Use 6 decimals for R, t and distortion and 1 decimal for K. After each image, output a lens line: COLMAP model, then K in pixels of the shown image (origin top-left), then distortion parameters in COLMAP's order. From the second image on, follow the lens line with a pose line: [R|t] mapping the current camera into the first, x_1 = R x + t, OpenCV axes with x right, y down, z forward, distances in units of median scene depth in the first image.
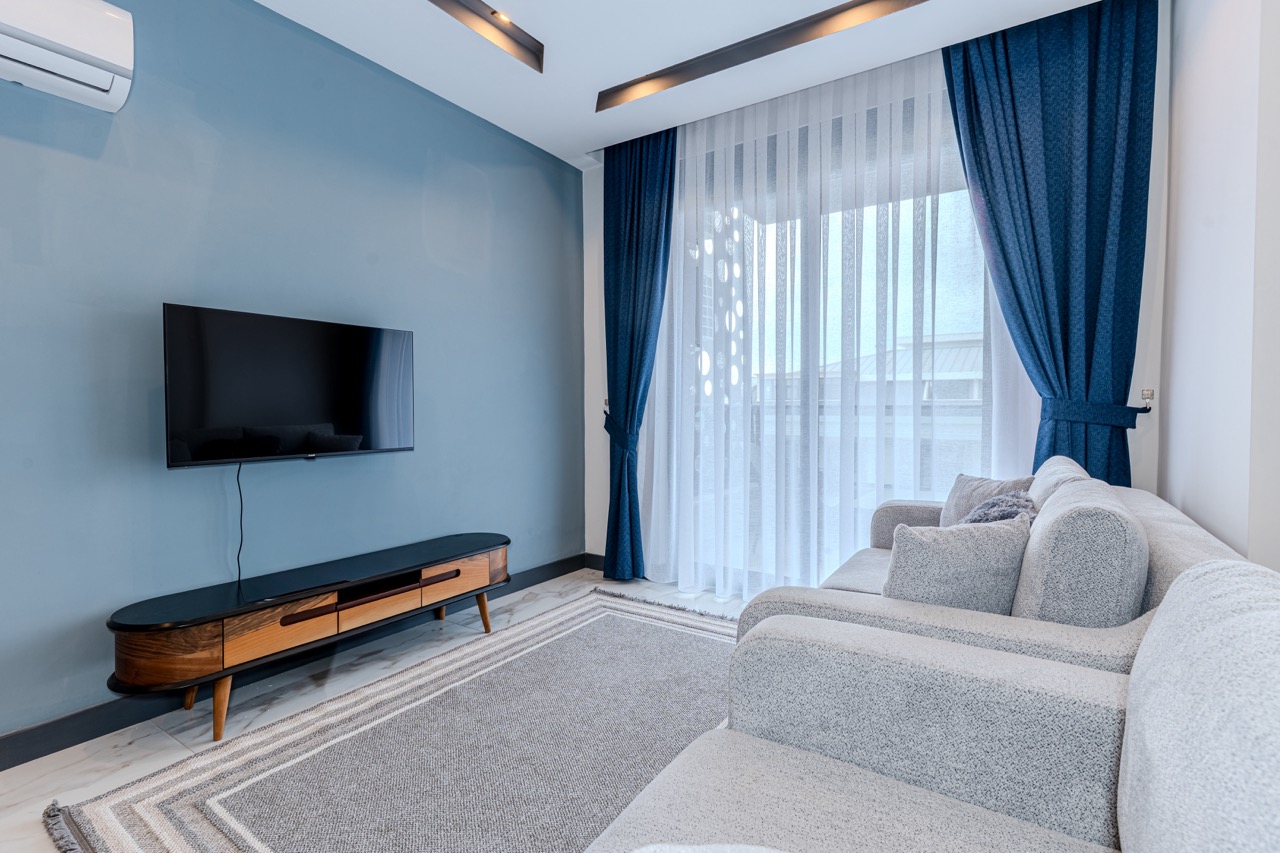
lens RADIAL K [[616.4, 0, 640.0], [0, 616.4, 426.5], [0, 0, 1]] dist [-0.016999, -0.000074]
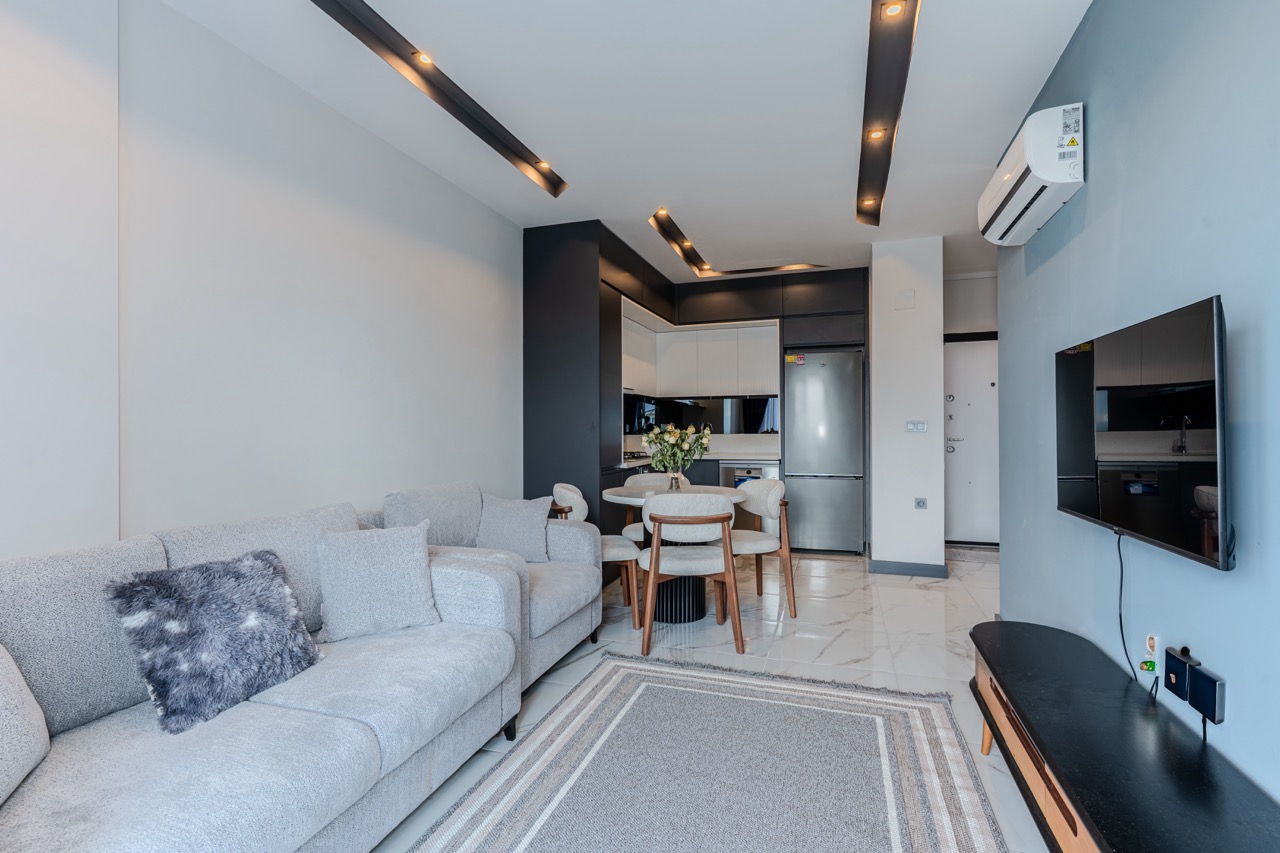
lens RADIAL K [[624.7, 0, 640.0], [0, 624.7, 426.5], [0, 0, 1]] dist [-0.004375, -0.000754]
pose [[-0.972811, -0.011881, -0.231295, 0.163403], [-0.015476, 0.999786, 0.013734, -0.079972], [0.231082, 0.016940, -0.972787, 1.601118]]
